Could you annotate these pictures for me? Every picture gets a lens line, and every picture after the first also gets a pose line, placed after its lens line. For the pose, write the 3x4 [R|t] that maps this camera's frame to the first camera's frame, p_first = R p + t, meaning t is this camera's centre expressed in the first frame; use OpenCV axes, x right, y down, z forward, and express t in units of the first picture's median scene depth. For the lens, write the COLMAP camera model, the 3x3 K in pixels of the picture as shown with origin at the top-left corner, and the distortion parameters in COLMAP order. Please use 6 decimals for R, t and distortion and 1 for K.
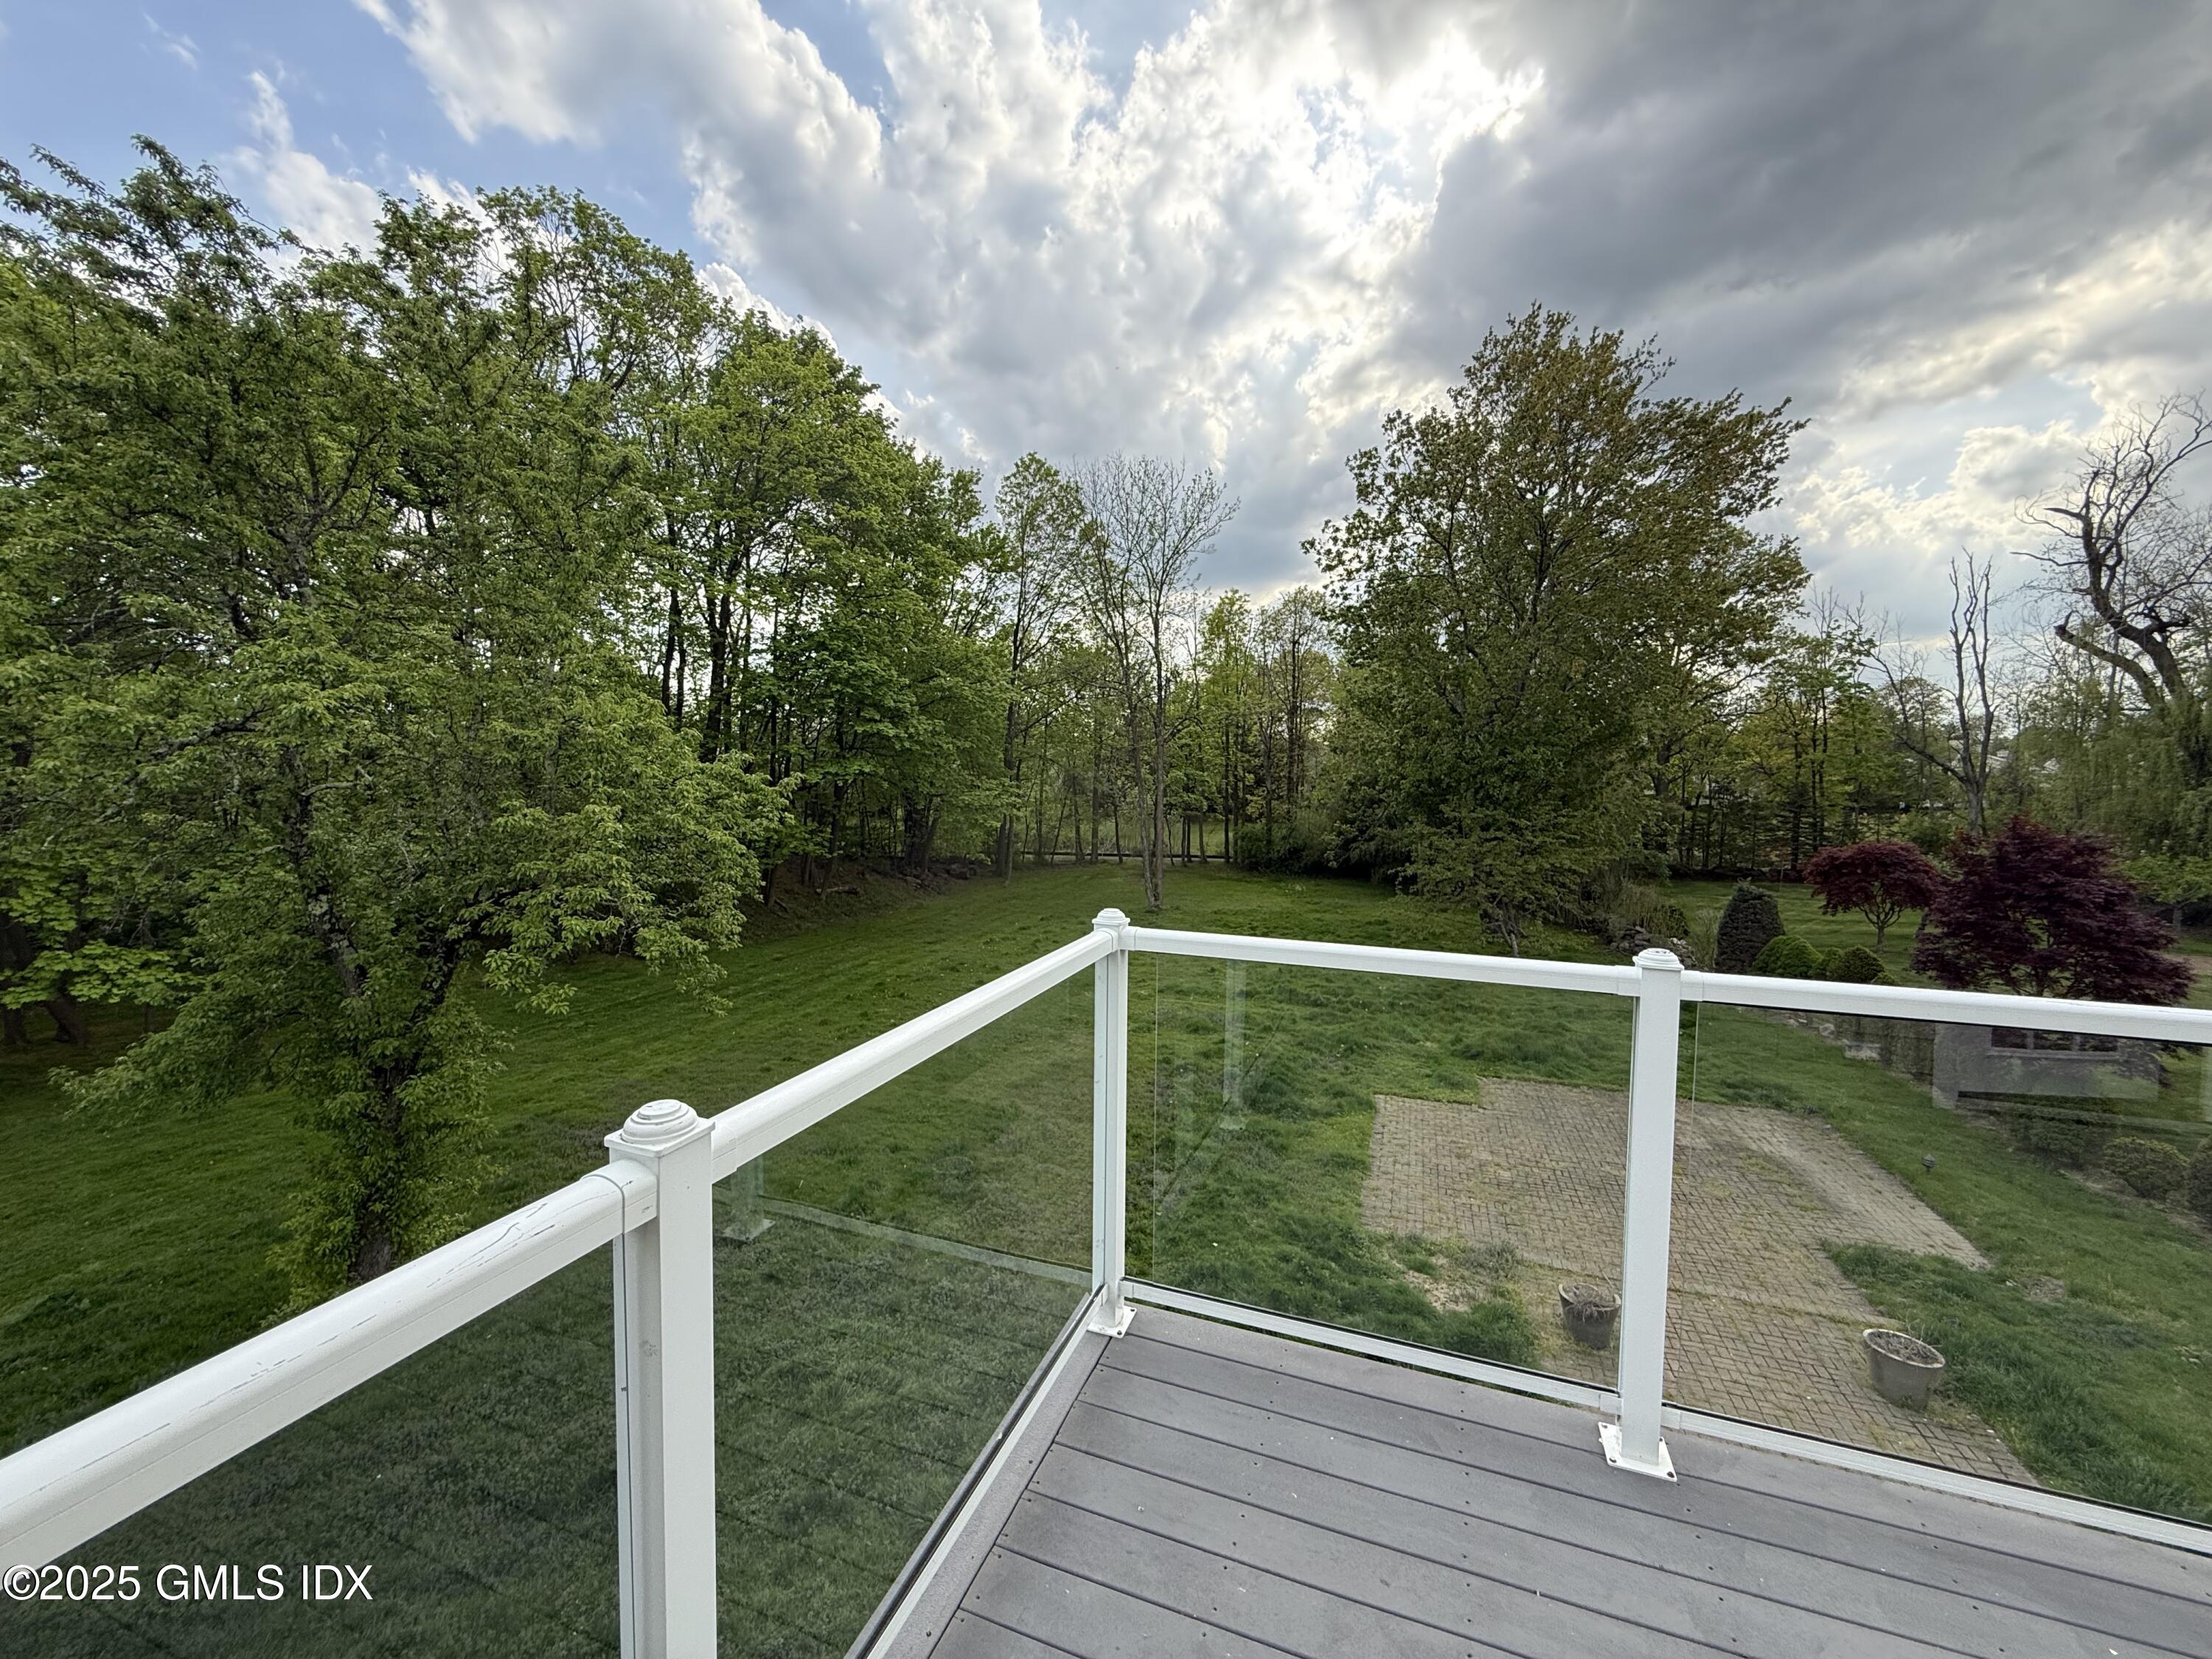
lens RADIAL K [[881.6, 0, 1103.5], [0, 881.6, 826.6], [0, 0, 1]] dist [0.000455, 0.000433]
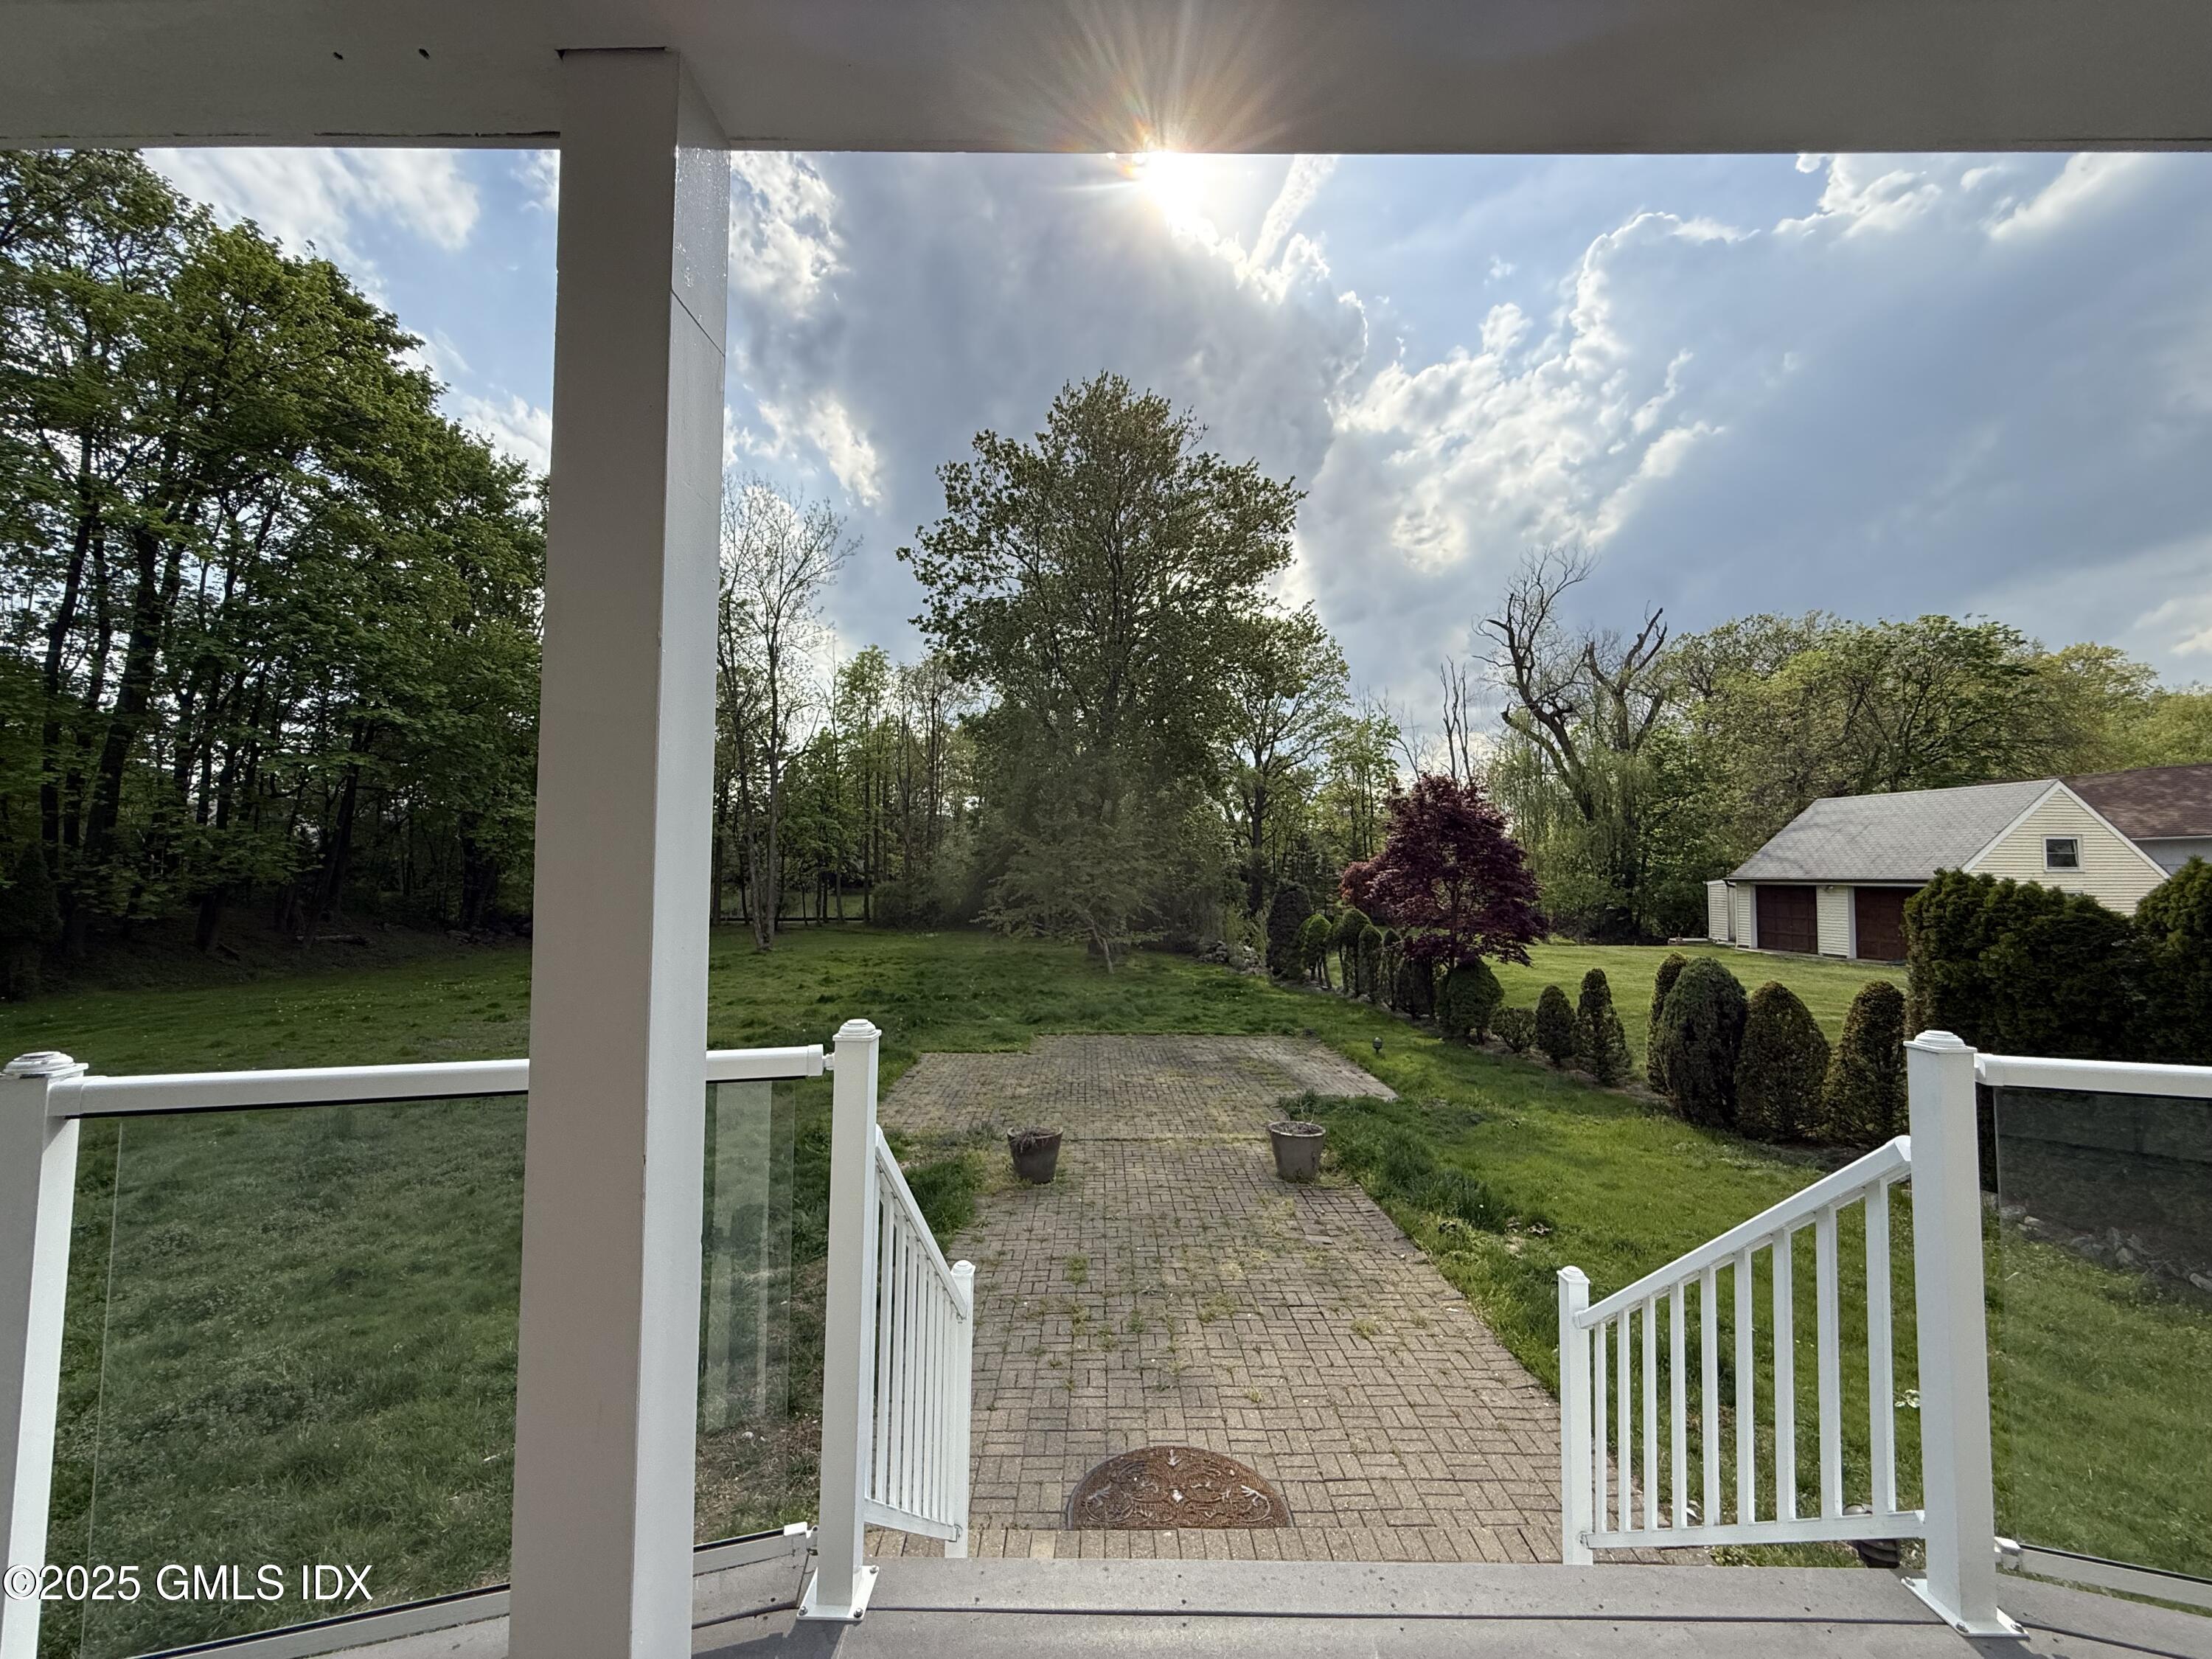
lens RADIAL K [[881.6, 0, 1099.4], [0, 881.6, 829.0], [0, 0, 1]] dist [0.000455, 0.000433]
pose [[0.935281, 0.015901, 0.353548, 0.070709], [0.021076, 0.994715, -0.100492, 0.079558], [-0.353278, 0.101440, 0.930003, 0.010714]]
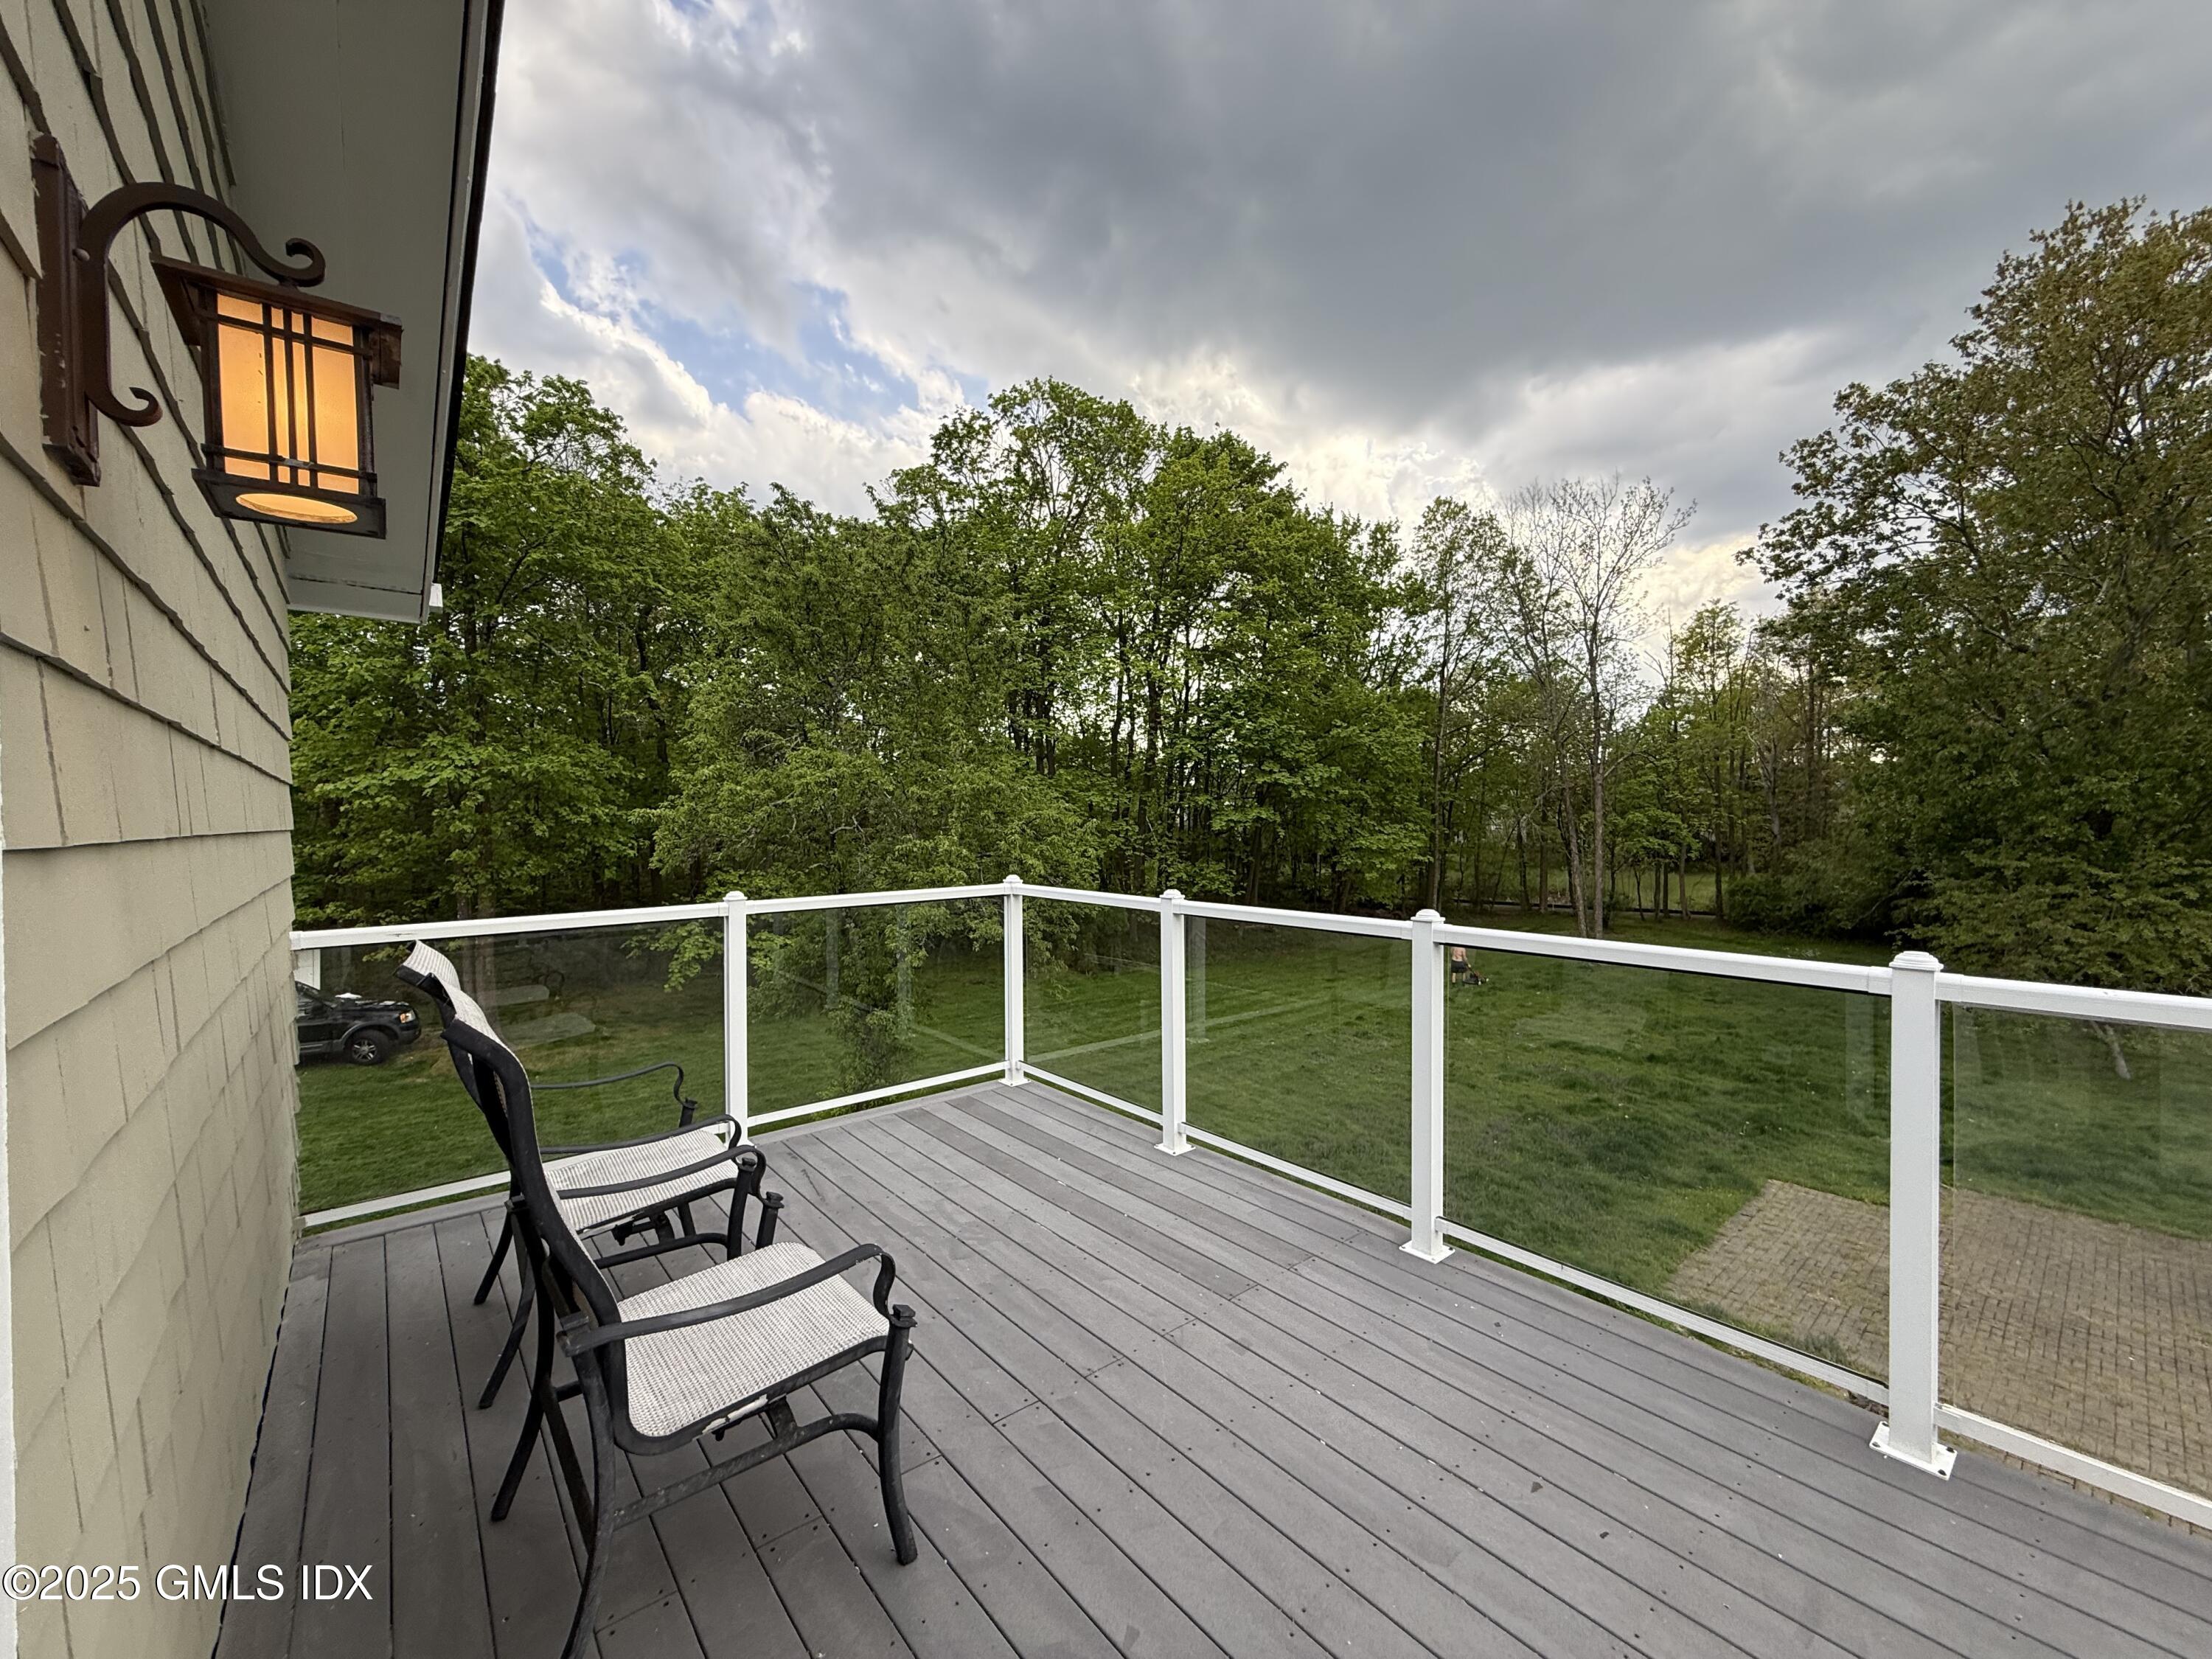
lens RADIAL K [[881.6, 0, 1098.1], [0, 881.6, 817.0], [0, 0, 1]] dist [0.000455, 0.000433]
pose [[0.869831, -0.013481, -0.493166, 0.080691], [-0.017509, 0.998153, -0.058166, 0.004613], [0.493040, 0.059230, 0.867988, -0.050497]]
